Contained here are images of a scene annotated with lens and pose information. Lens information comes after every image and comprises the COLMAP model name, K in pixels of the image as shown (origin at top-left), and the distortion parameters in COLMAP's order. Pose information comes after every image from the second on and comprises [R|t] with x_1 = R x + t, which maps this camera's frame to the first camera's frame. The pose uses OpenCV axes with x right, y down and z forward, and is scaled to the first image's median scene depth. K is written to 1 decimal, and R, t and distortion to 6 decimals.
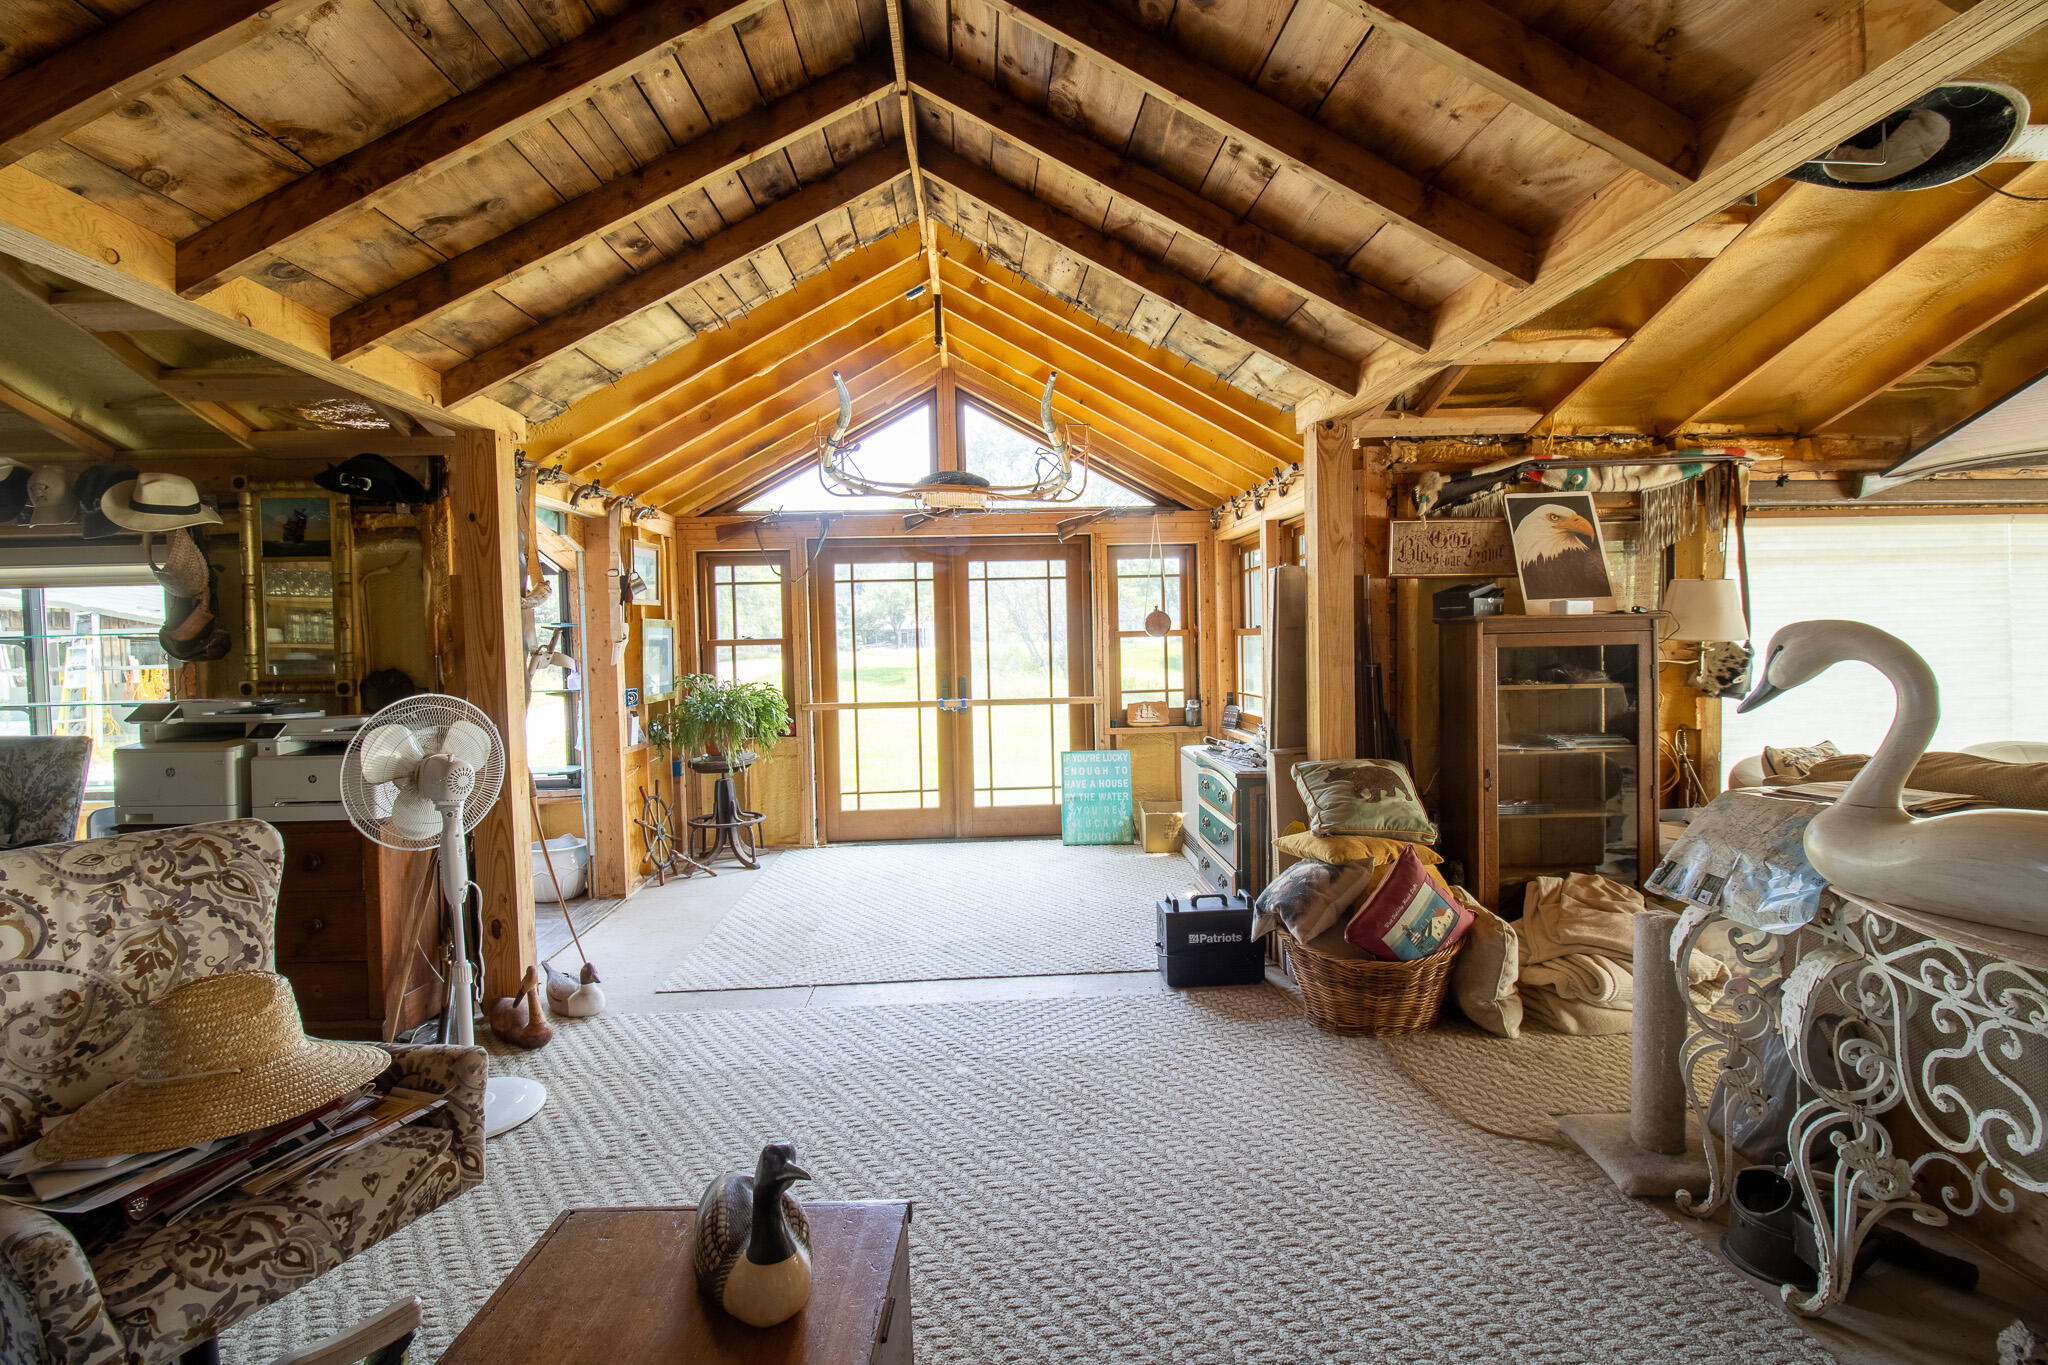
lens RADIAL K [[953.0, 0, 1029.6], [0, 953.0, 675.2], [0, 0, 1]] dist [0.004103, -0.015165]
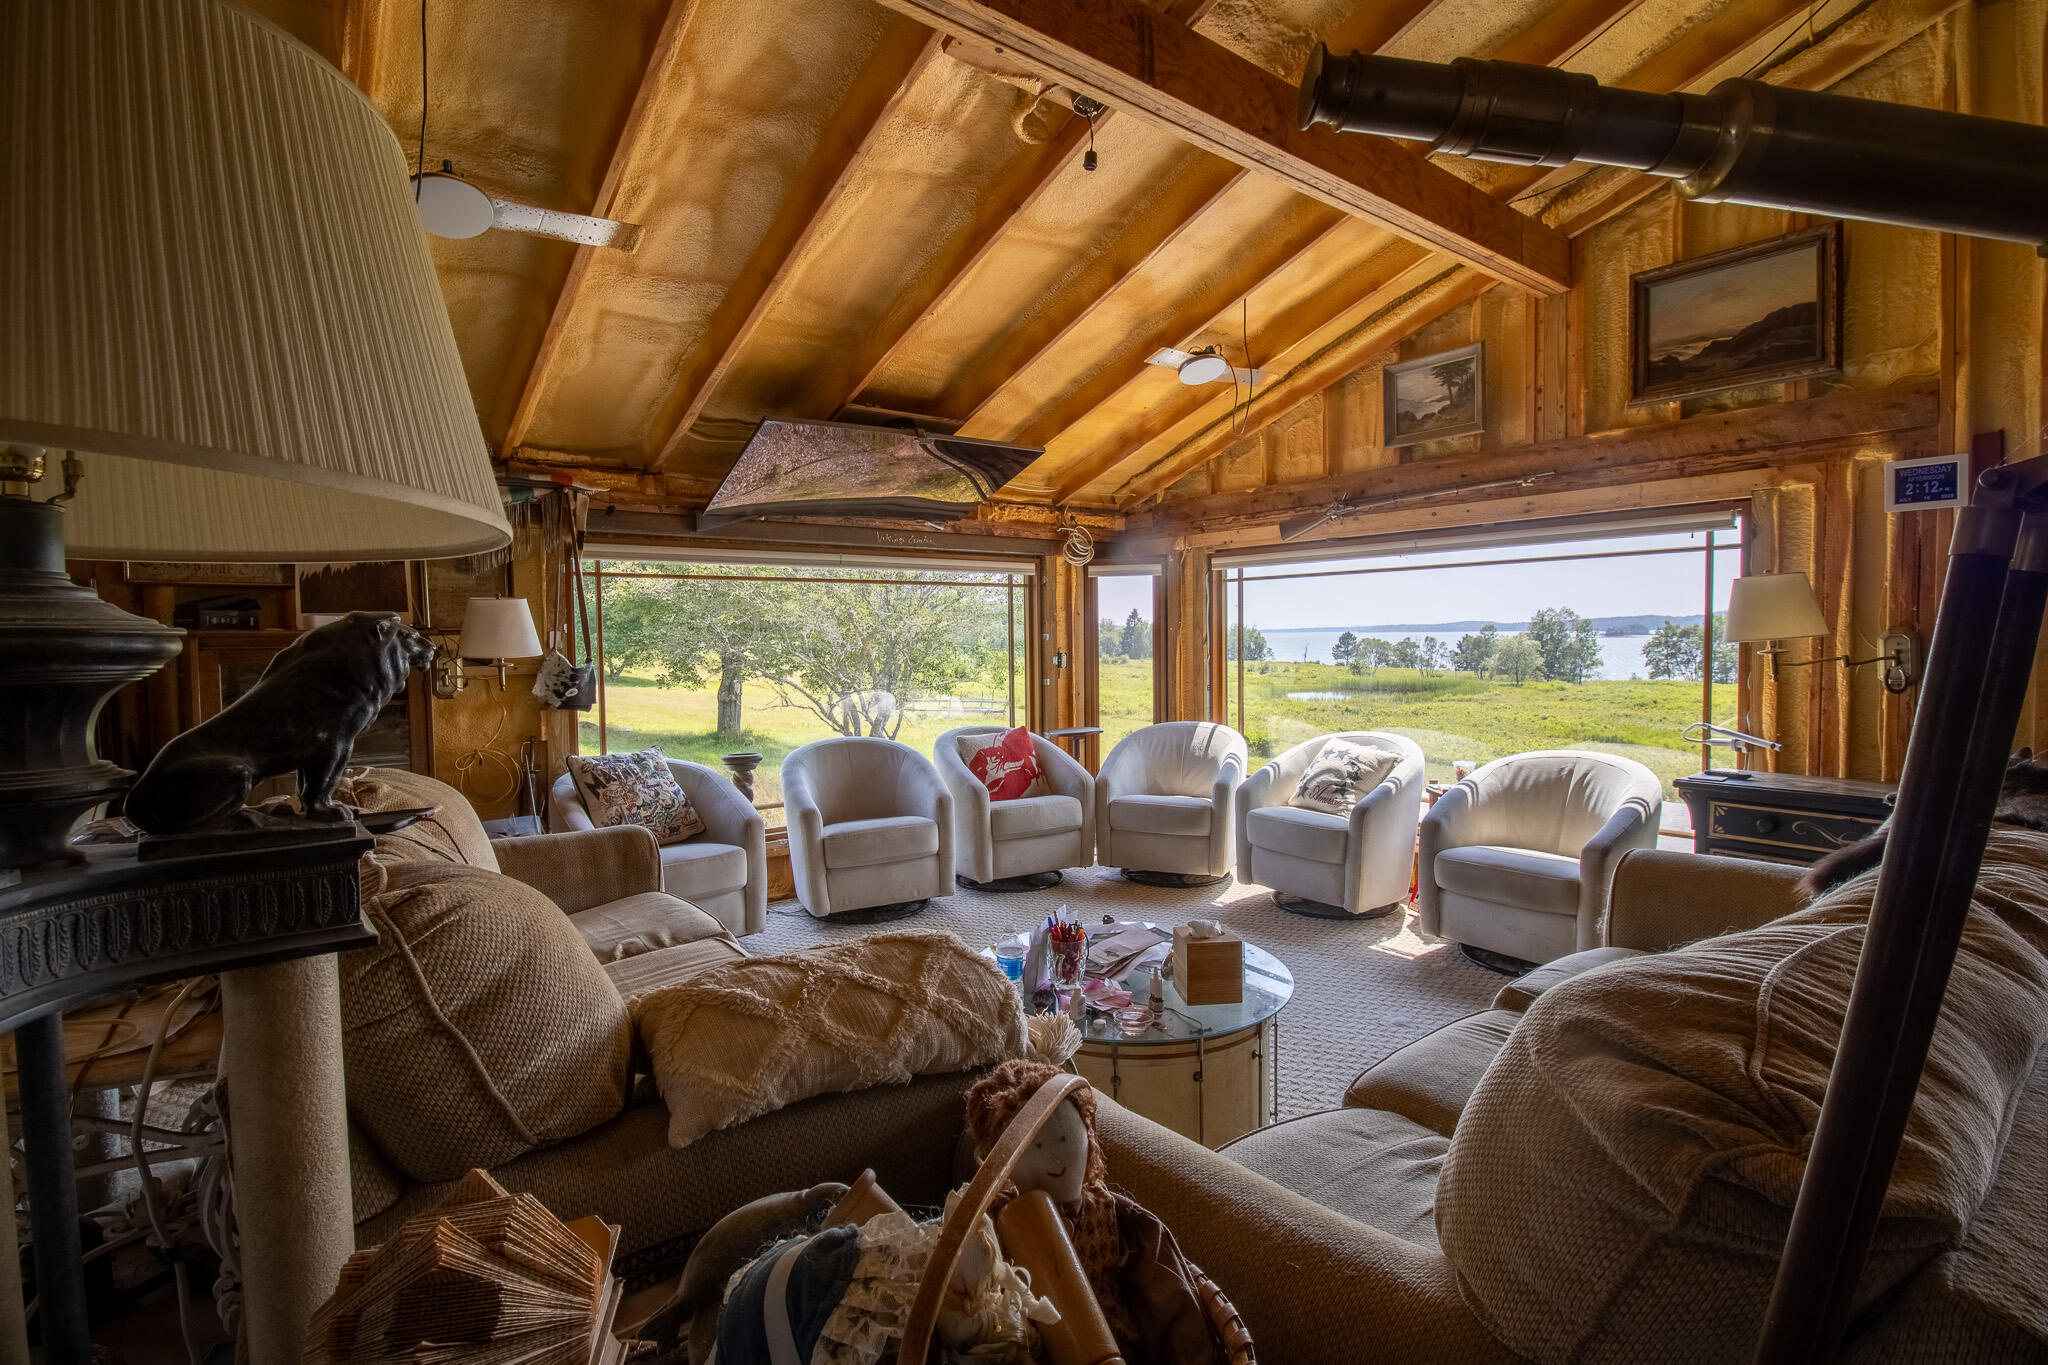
lens RADIAL K [[953.0, 0, 1029.6], [0, 953.0, 675.2], [0, 0, 1]] dist [0.004103, -0.015165]
pose [[0.825506, -0.009600, 0.564312, 0.558757], [0.014433, 0.999887, -0.004103, -0.003467], [-0.564209, 0.011531, 0.825552, -0.176021]]
